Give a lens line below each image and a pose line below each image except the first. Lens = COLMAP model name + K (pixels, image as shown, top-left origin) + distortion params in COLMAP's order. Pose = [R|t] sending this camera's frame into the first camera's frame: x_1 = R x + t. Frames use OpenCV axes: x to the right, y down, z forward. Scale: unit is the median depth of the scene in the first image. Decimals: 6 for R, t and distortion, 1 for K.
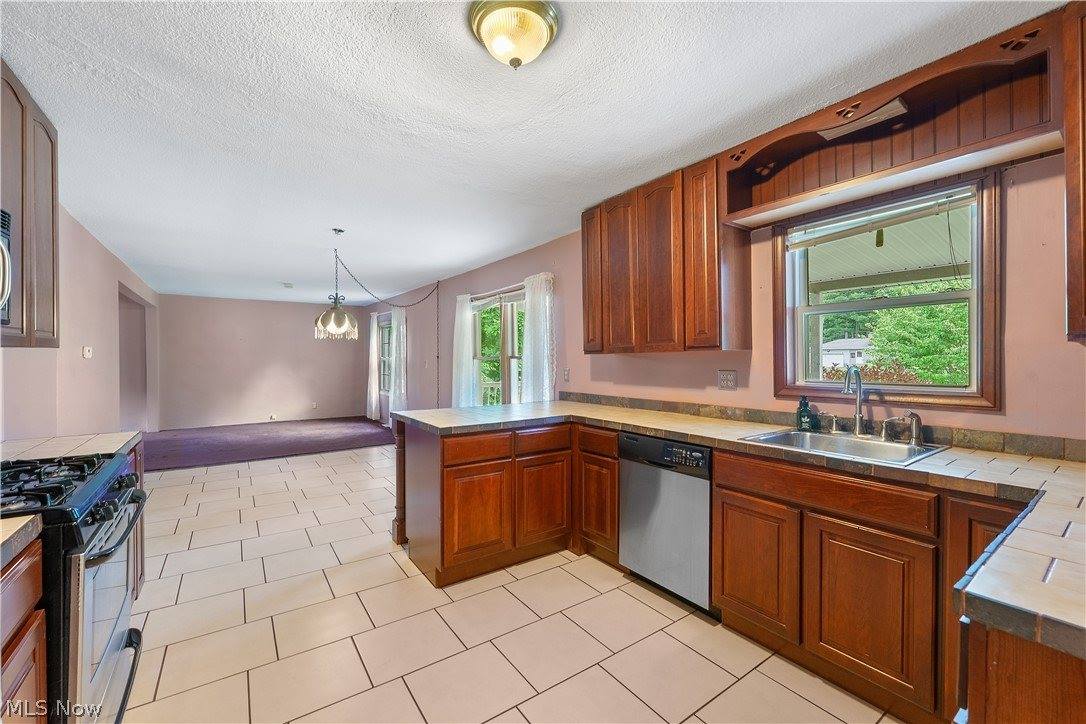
lens RADIAL K [[438.7, 0, 541.2], [0, 438.7, 359.0], [0, 0, 1]] dist [-0.008050, -0.000950]
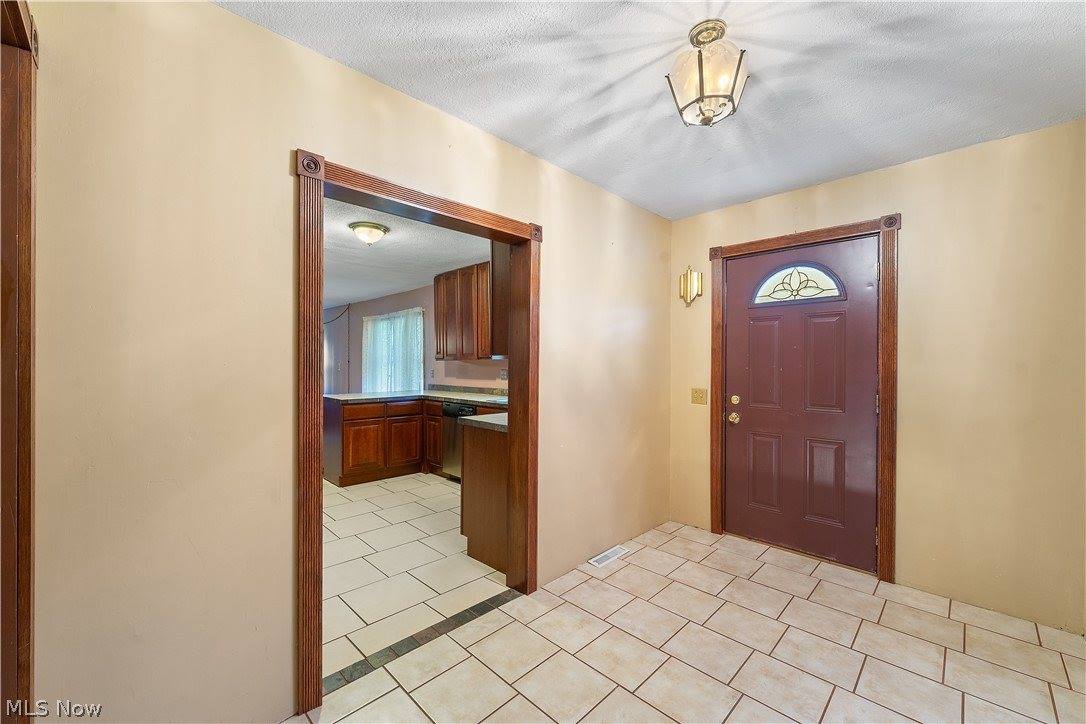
lens RADIAL K [[438.7, 0, 543.4], [0, 438.7, 365.1], [0, 0, 1]] dist [-0.008050, -0.000950]
pose [[0.985345, 0.002104, 0.170560, 0.264555], [-0.002213, 0.999997, 0.000451, 0.005228], [-0.170559, -0.000822, 0.985347, -0.877063]]
